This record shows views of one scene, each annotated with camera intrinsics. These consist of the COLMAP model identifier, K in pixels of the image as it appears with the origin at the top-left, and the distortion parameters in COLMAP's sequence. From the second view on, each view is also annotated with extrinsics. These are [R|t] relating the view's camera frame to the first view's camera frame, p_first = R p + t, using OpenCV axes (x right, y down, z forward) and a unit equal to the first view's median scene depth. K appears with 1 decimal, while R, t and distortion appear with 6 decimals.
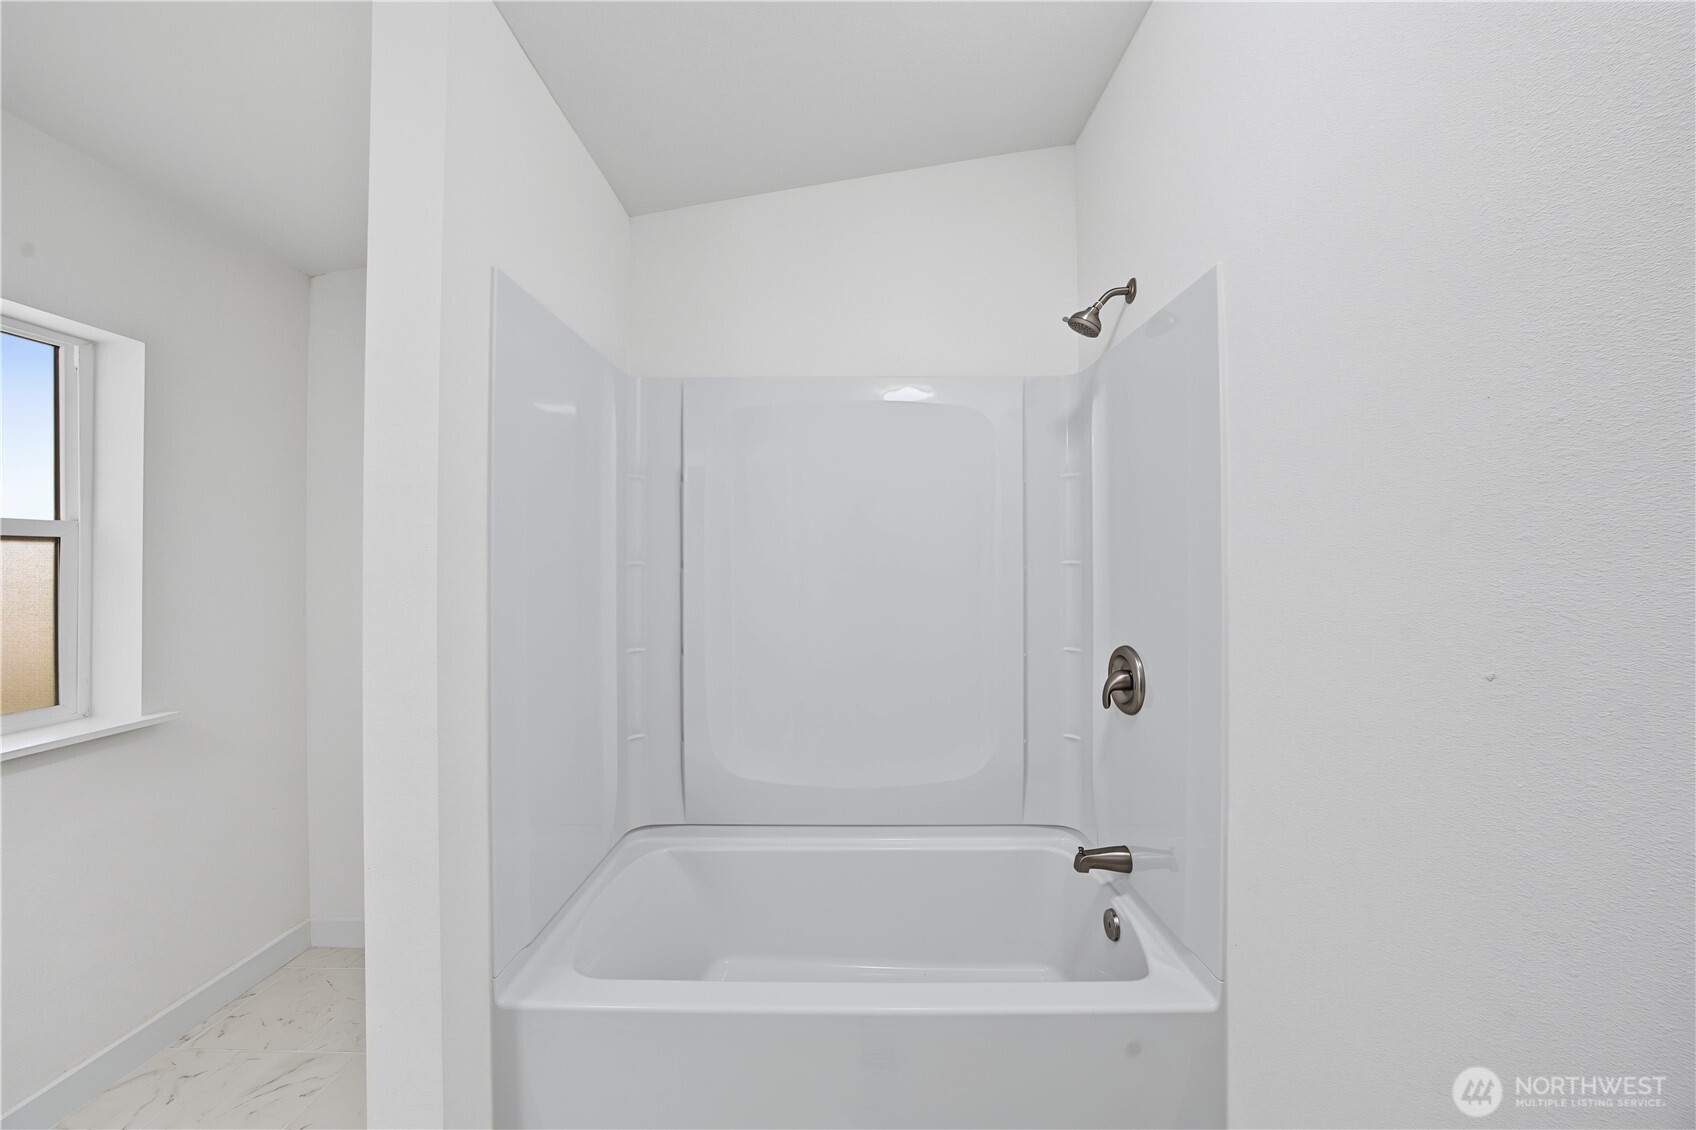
lens RADIAL K [[583.6, 0, 848.0], [0, 583.6, 565.0], [0, 0, 1]] dist [-0.029695, 0.007028]
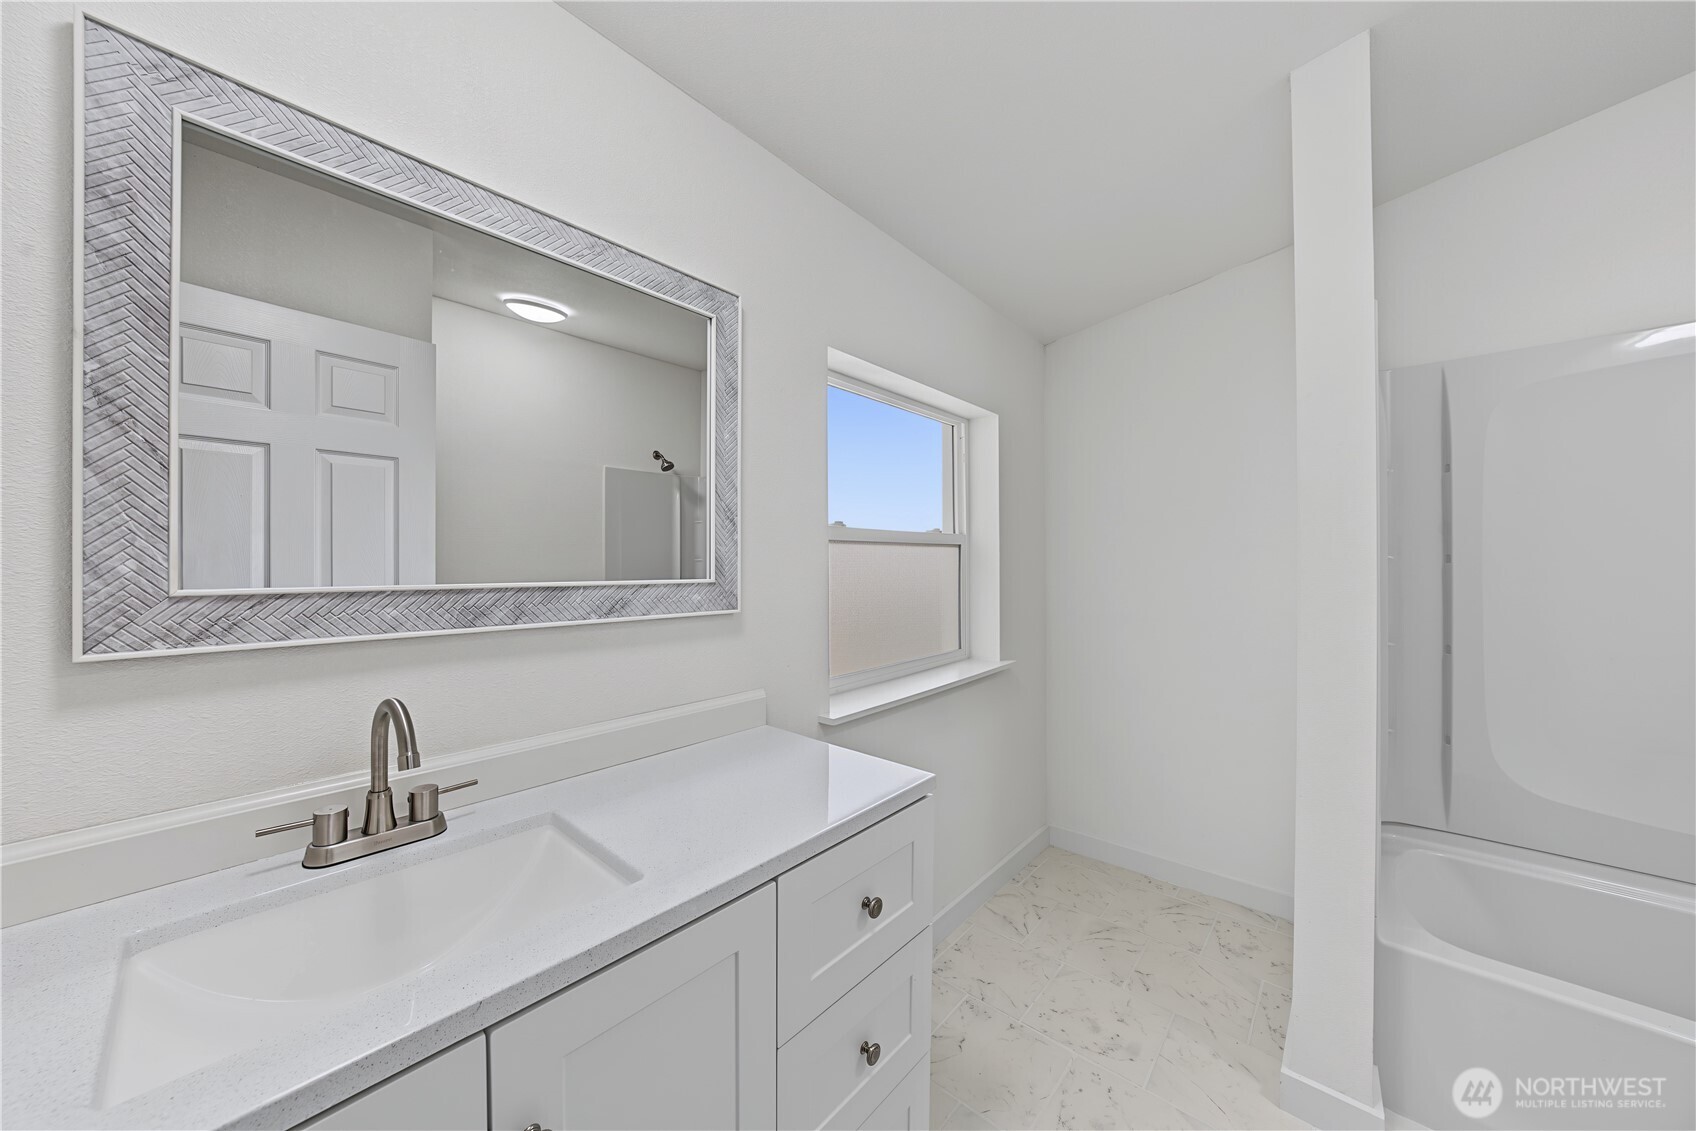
lens RADIAL K [[583.6, 0, 848.0], [0, 583.6, 565.5], [0, 0, 1]] dist [-0.029695, 0.007028]
pose [[0.758970, -0.000100, -0.651125, -0.536937], [0.003593, 0.999985, 0.004034, 0.003402], [0.651115, -0.005401, 0.758960, -0.445564]]
